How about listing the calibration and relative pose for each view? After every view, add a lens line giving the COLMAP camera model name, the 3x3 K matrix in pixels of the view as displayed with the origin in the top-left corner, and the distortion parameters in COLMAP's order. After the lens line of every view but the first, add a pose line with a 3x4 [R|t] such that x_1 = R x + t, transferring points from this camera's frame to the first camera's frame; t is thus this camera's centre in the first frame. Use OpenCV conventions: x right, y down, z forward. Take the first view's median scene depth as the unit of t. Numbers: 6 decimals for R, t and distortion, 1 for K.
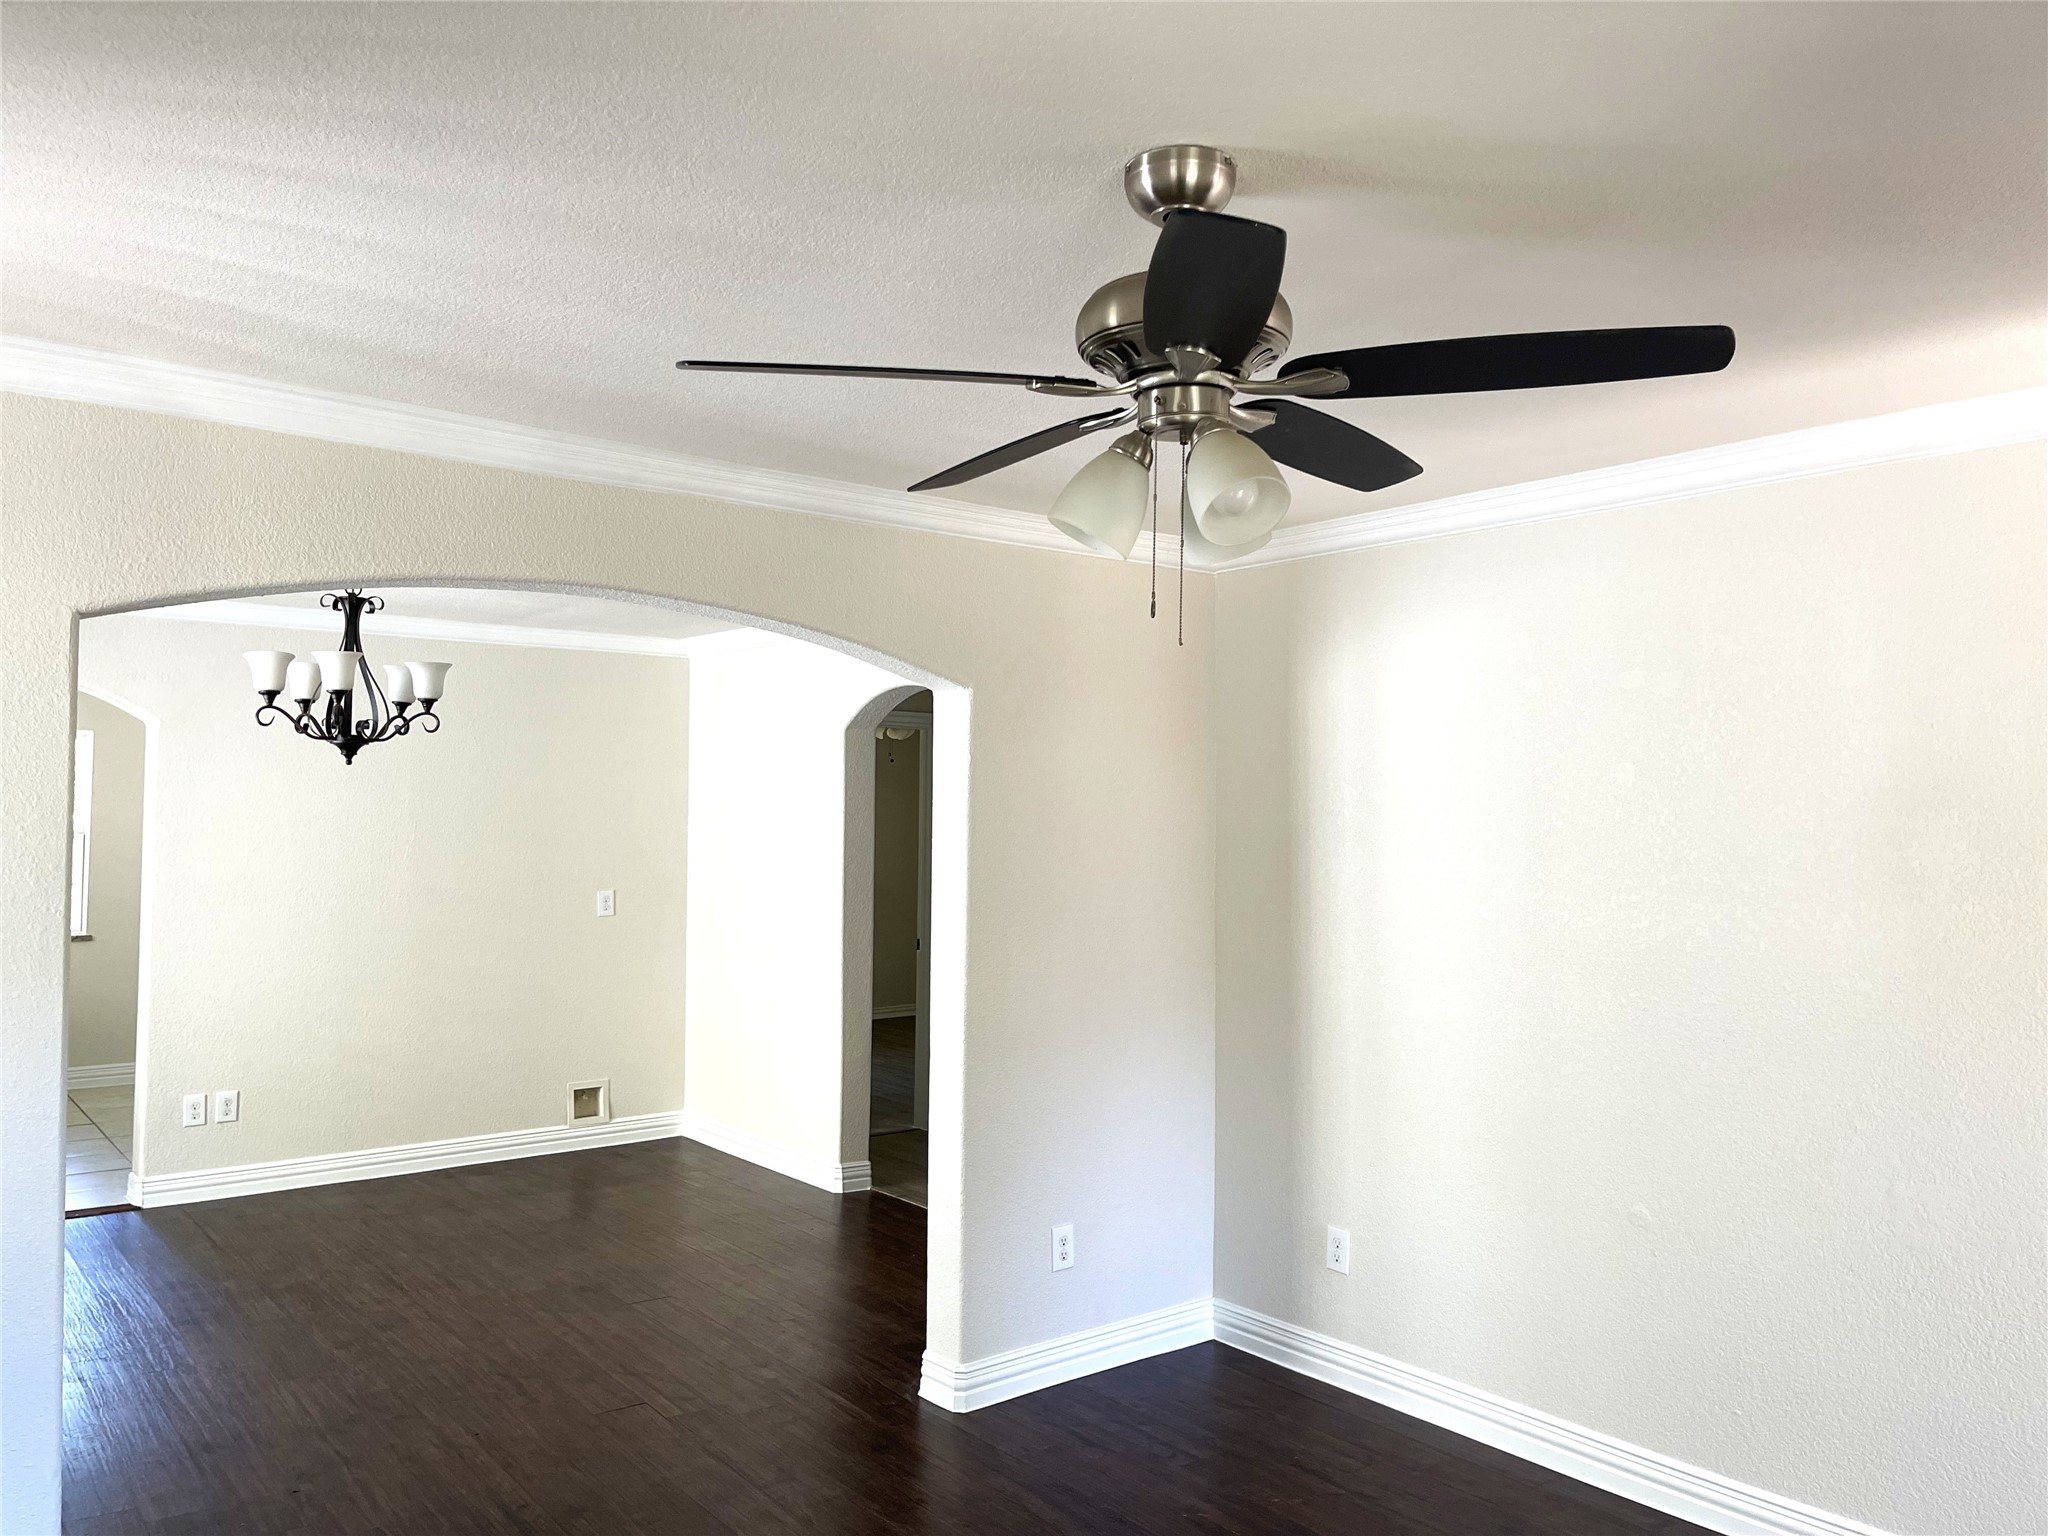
lens RADIAL K [[1521.5, 0, 1024.0], [0, 1521.5, 768.0], [0, 0, 1]] dist [-0.032238, 0.156547]
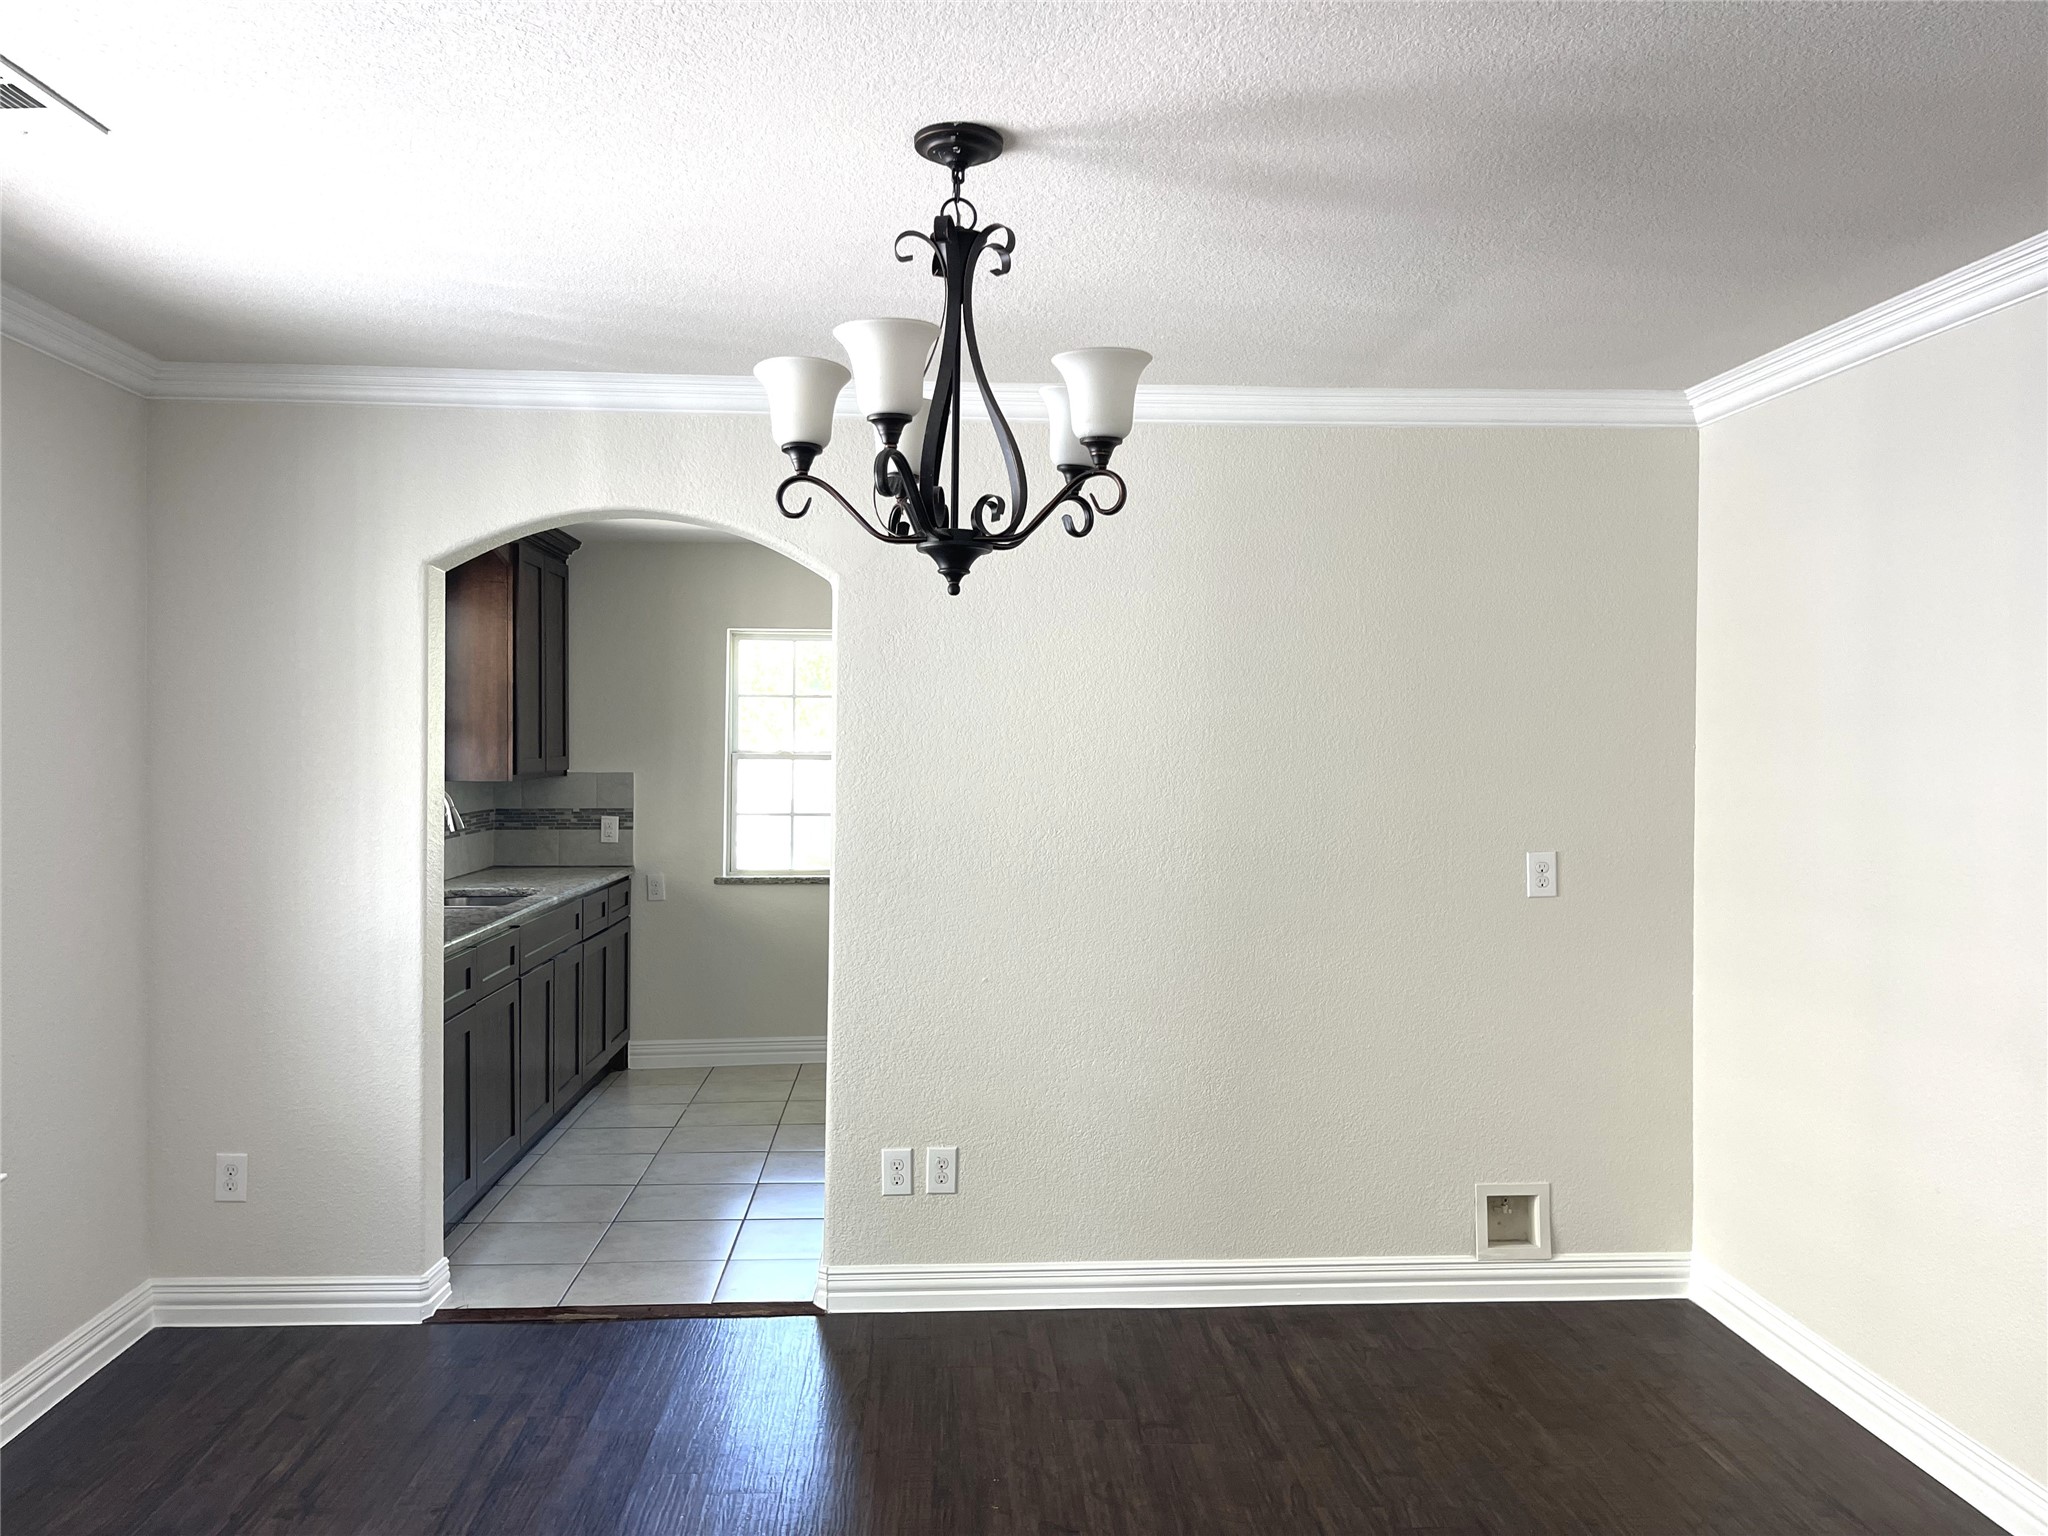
lens RADIAL K [[1521.5, 0, 1024.0], [0, 1521.5, 768.0], [0, 0, 1]] dist [-0.032238, 0.156547]
pose [[0.814373, 0.009813, -0.580259, -0.125501], [0.019267, 0.998849, 0.043932, 0.025522], [0.580022, -0.046957, 0.813247, 0.514623]]
